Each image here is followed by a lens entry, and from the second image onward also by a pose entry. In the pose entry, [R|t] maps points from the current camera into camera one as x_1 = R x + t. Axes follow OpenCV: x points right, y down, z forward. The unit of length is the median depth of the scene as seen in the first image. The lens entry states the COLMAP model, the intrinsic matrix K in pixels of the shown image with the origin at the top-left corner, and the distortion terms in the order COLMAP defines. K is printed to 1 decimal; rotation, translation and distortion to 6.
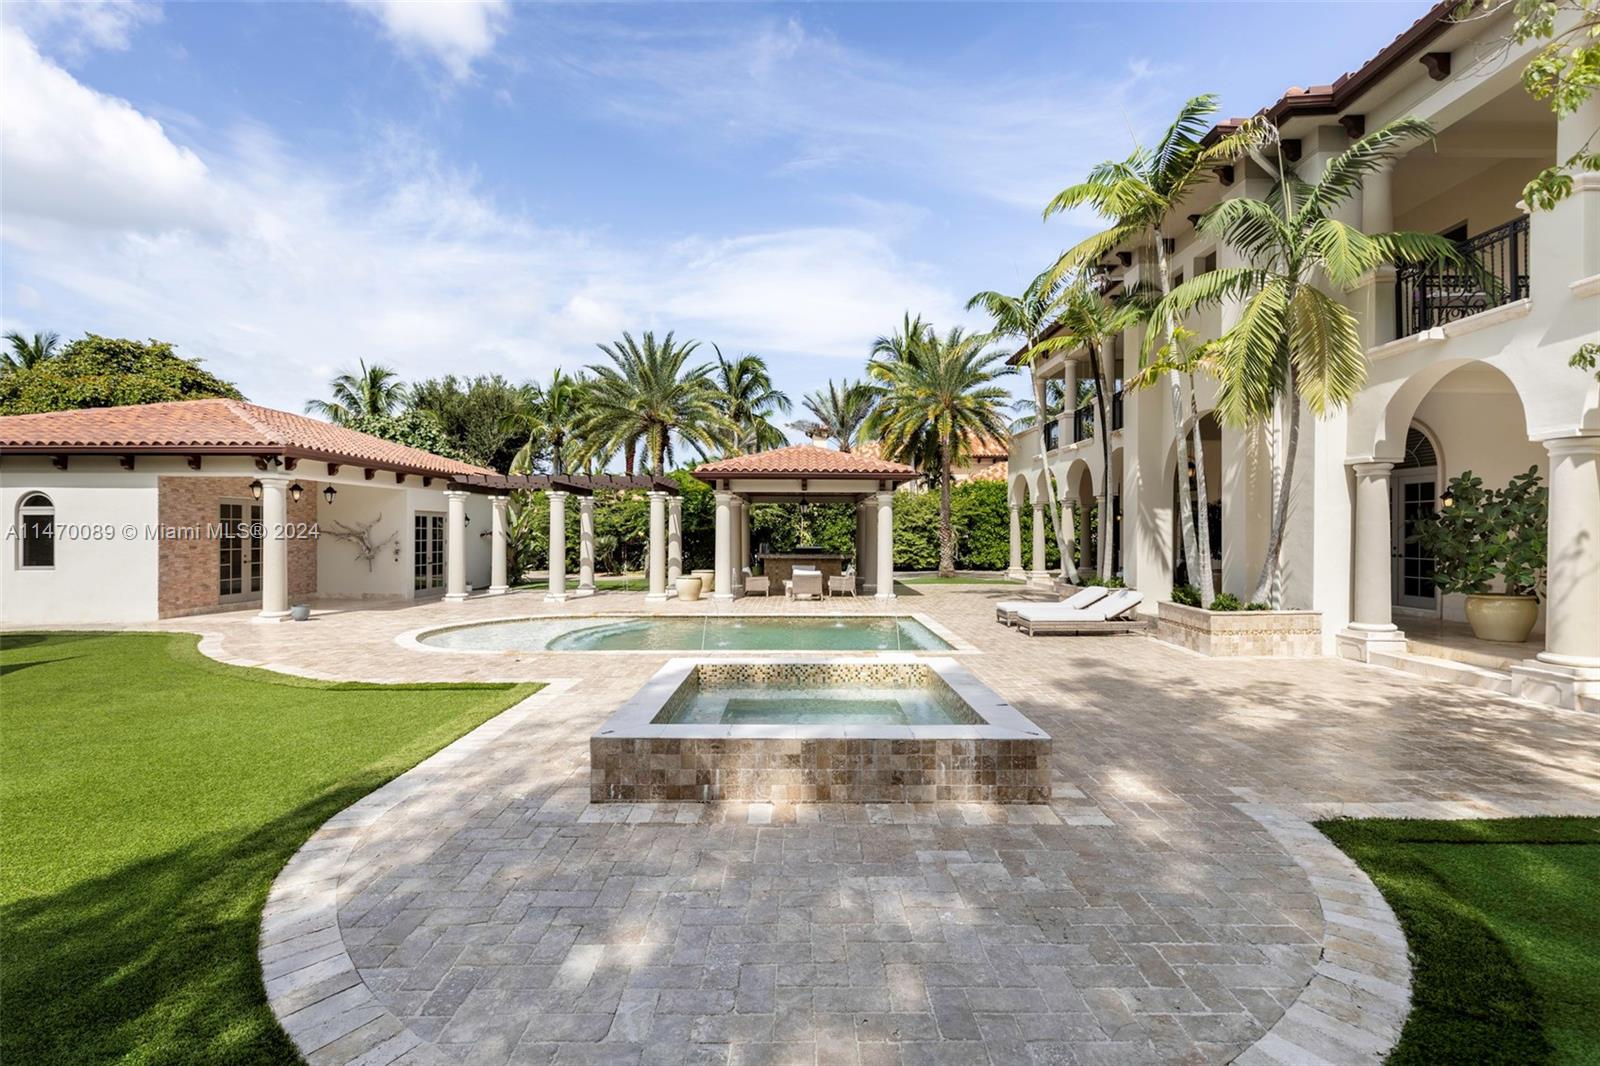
lens RADIAL K [[719.0, 0, 803.2], [0, 719.0, 529.8], [0, 0, 1]] dist [0.009352, -0.001104]
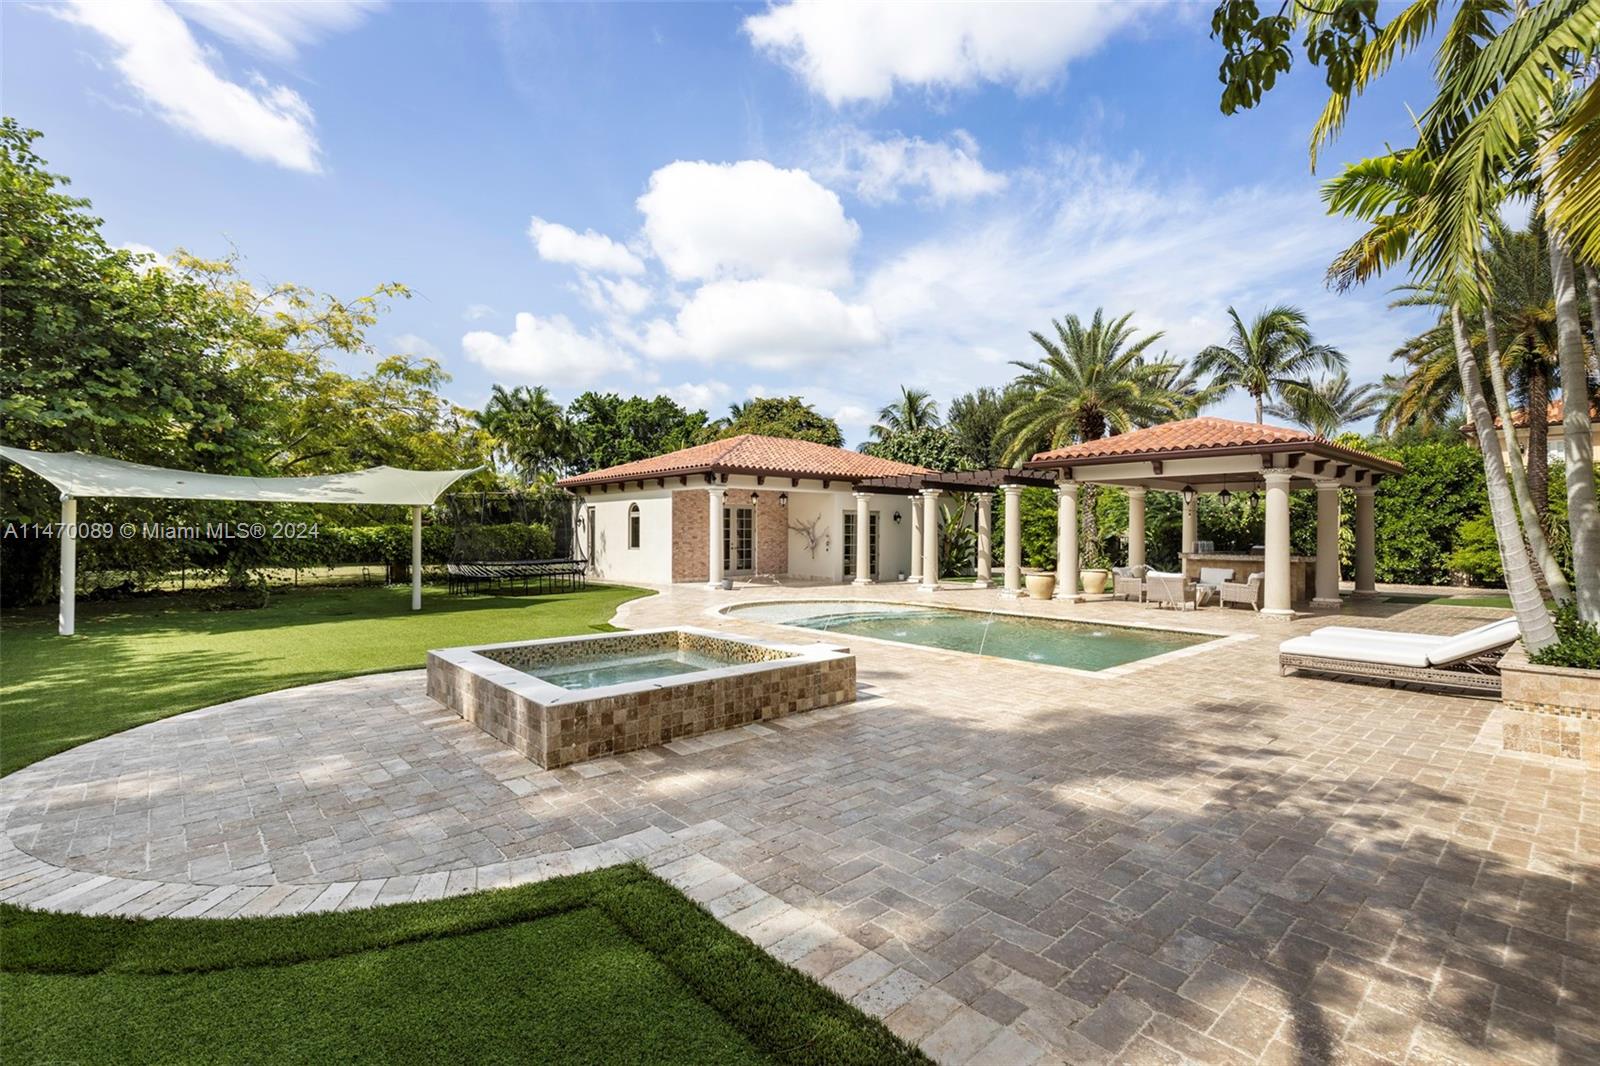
lens RADIAL K [[719.0, 0, 803.2], [0, 719.0, 529.8], [0, 0, 1]] dist [0.009352, -0.001104]
pose [[0.663988, -0.001764, -0.747741, 0.353738], [0.000340, 0.999998, -0.002057, 0.010031], [0.747743, 0.001112, 0.663988, 0.152666]]
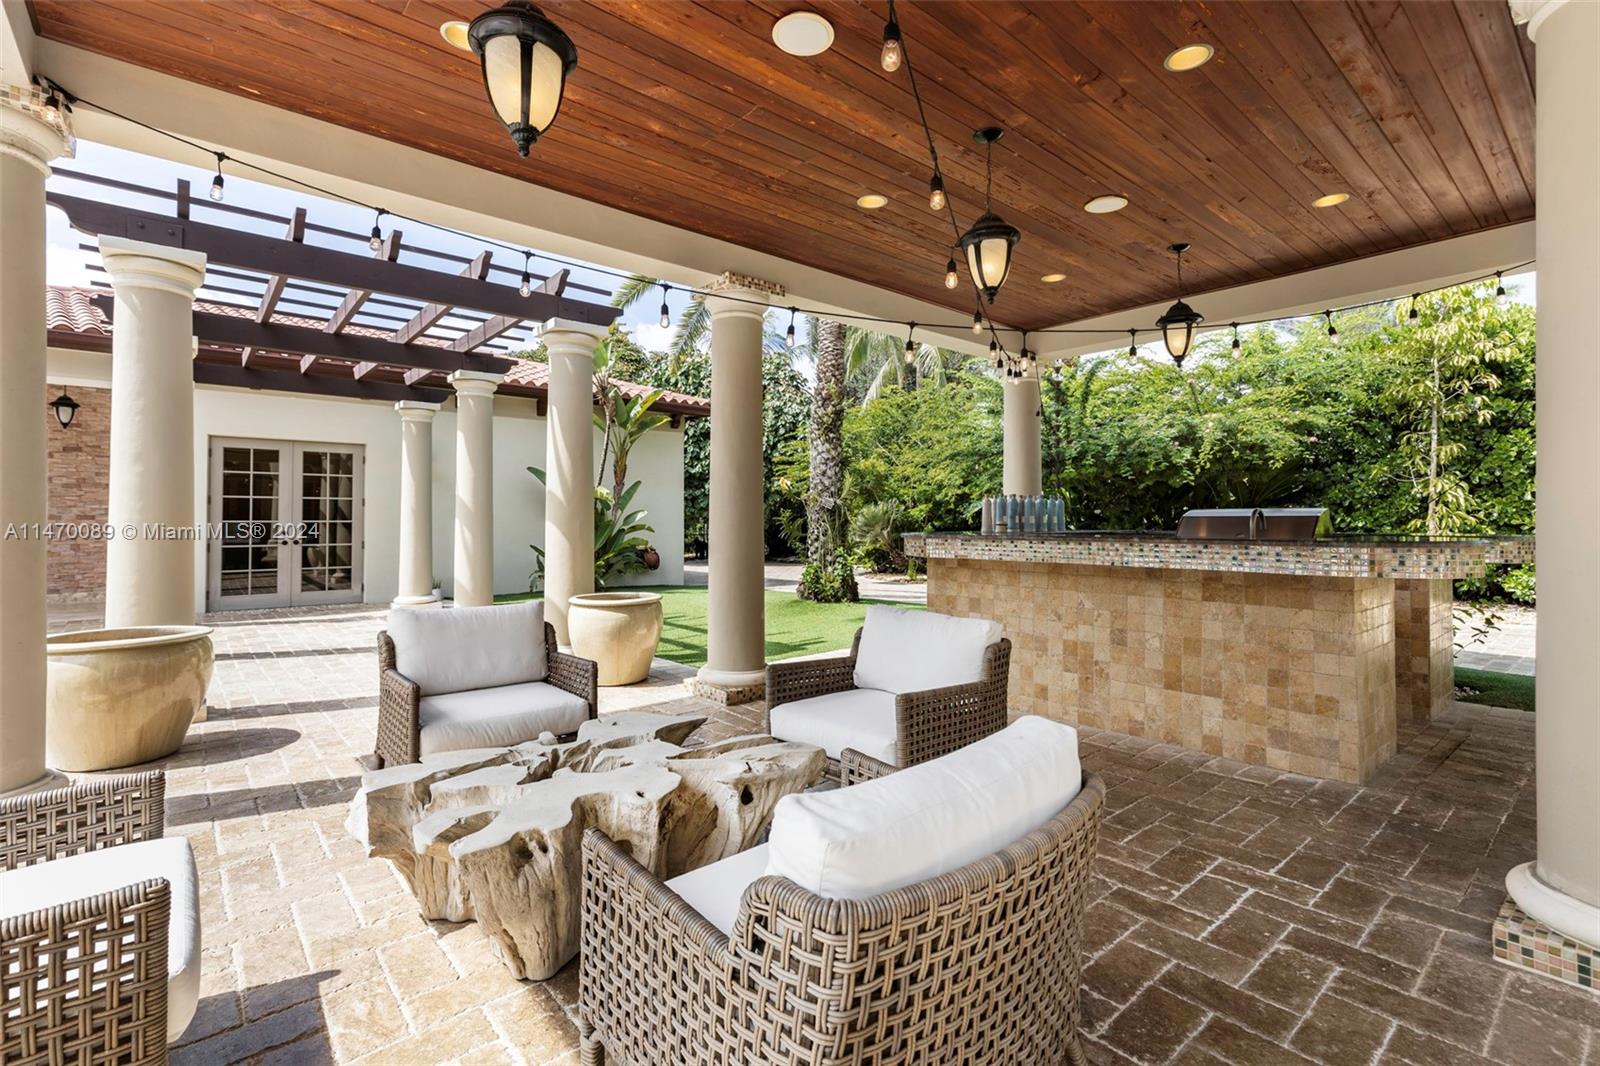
lens RADIAL K [[728.9, 0, 802.2], [0, 728.9, 509.0], [0, 0, 1]] dist [0.010658, -0.000318]
pose [[0.649632, -0.014564, -0.760110, 0.118057], [0.004393, 0.999872, -0.015403, 0.036418], [0.760236, 0.006667, 0.649612, 1.071099]]
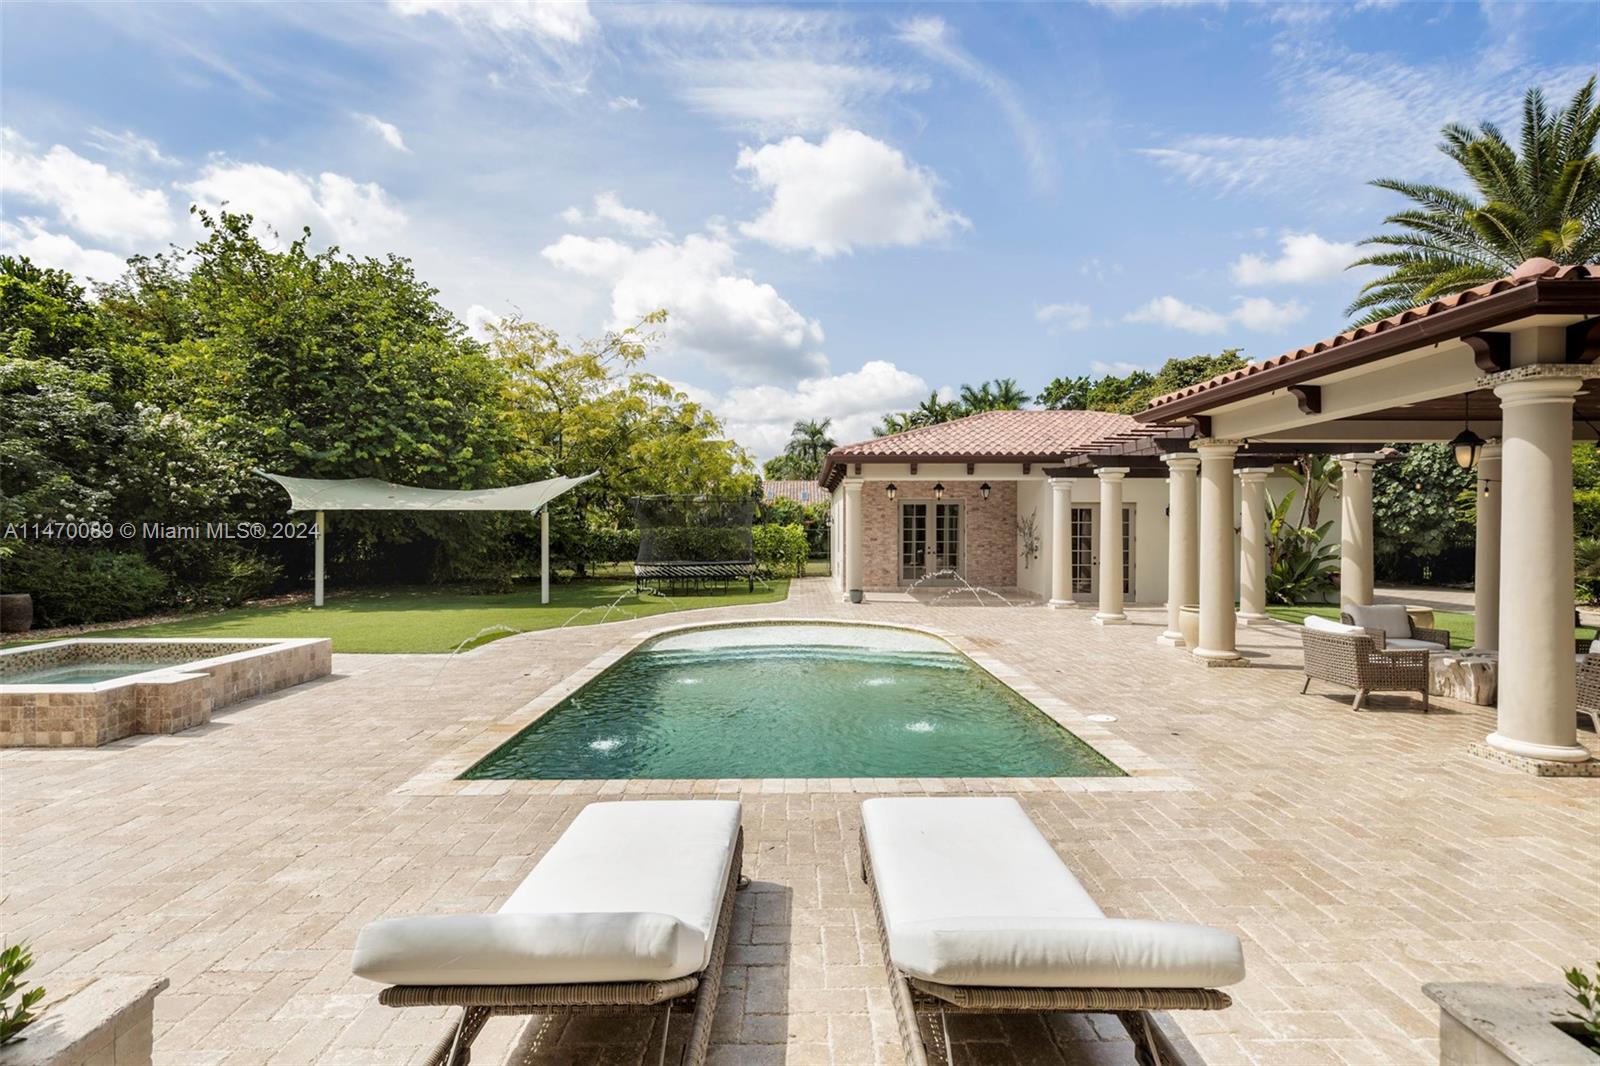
lens RADIAL K [[754.3, 0, 800.0], [0, 754.3, 533.0], [0, 0, 1]] dist [-0.000754, -0.000088]
pose [[0.005795, 0.003408, -0.999977, 0.420227], [0.001328, 0.999993, 0.003416, 0.007171], [0.999982, -0.001348, 0.005790, 0.730438]]
